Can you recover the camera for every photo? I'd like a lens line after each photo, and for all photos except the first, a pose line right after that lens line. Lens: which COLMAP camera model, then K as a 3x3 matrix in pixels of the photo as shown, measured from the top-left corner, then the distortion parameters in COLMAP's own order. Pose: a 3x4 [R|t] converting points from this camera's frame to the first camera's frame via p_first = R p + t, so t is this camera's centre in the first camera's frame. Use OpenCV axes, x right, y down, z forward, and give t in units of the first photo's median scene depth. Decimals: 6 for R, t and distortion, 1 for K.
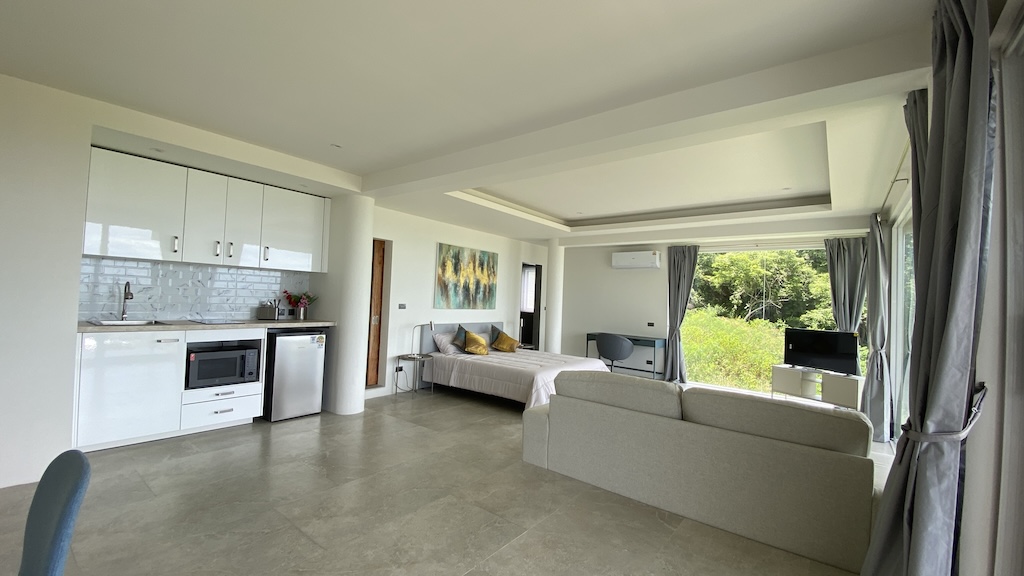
lens RADIAL K [[412.3, 0, 511.6], [0, 412.3, 290.8], [0, 0, 1]] dist [0.021257, -0.019521]
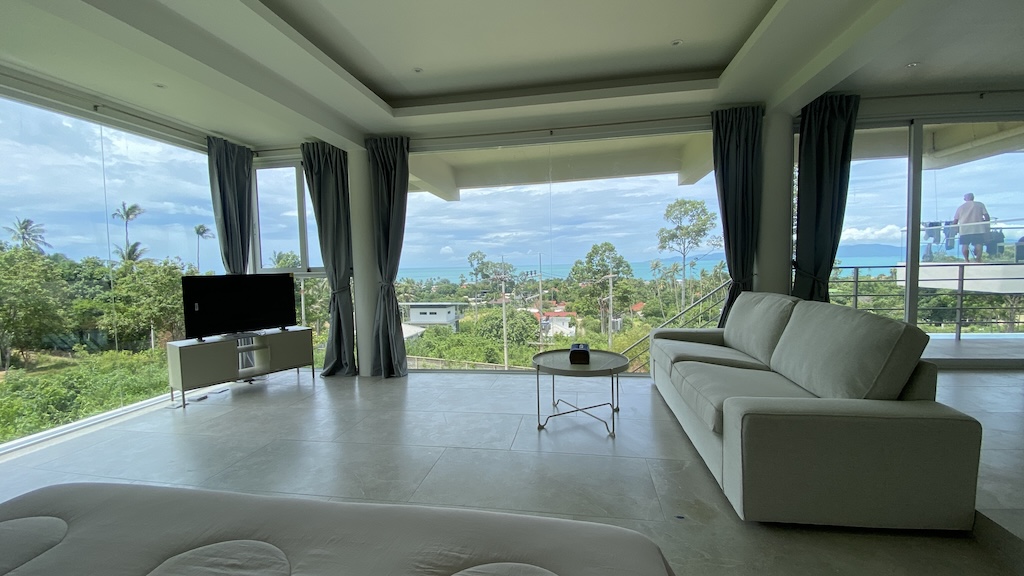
lens RADIAL K [[412.3, 0, 514.3], [0, 412.3, 289.5], [0, 0, 1]] dist [0.021257, -0.019521]
pose [[-0.481972, -0.083902, 0.872160, -0.058787], [-0.014037, 0.996016, 0.088059, 0.049961], [-0.876074, 0.030200, -0.481229, 0.875420]]
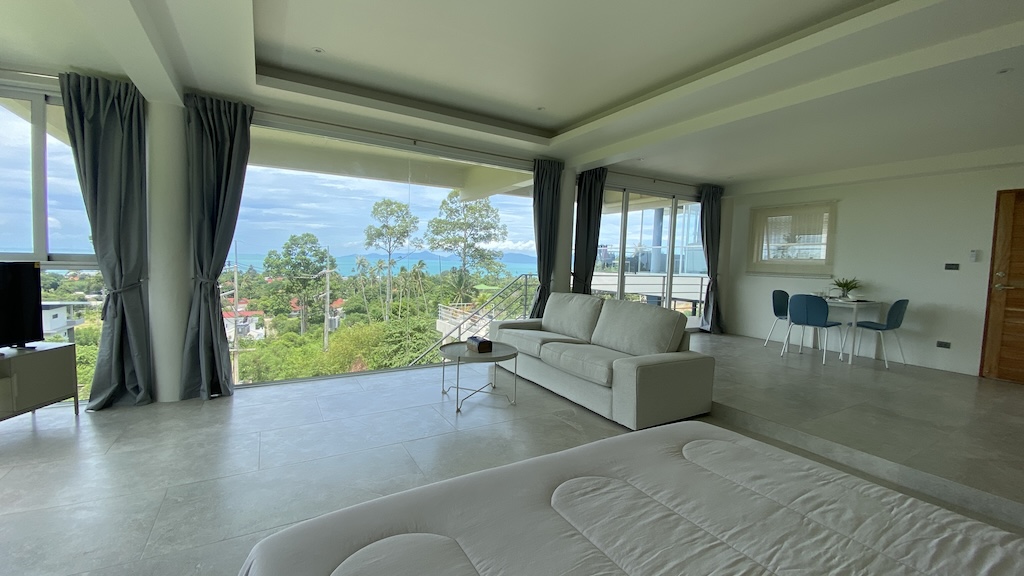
lens RADIAL K [[412.3, 0, 511.3], [0, 412.3, 287.7], [0, 0, 1]] dist [0.021257, -0.019521]
pose [[-0.928204, -0.094770, 0.359801, 0.072804], [-0.078704, 0.995146, 0.059078, 0.049017], [-0.363653, 0.026518, -0.931157, 1.092220]]
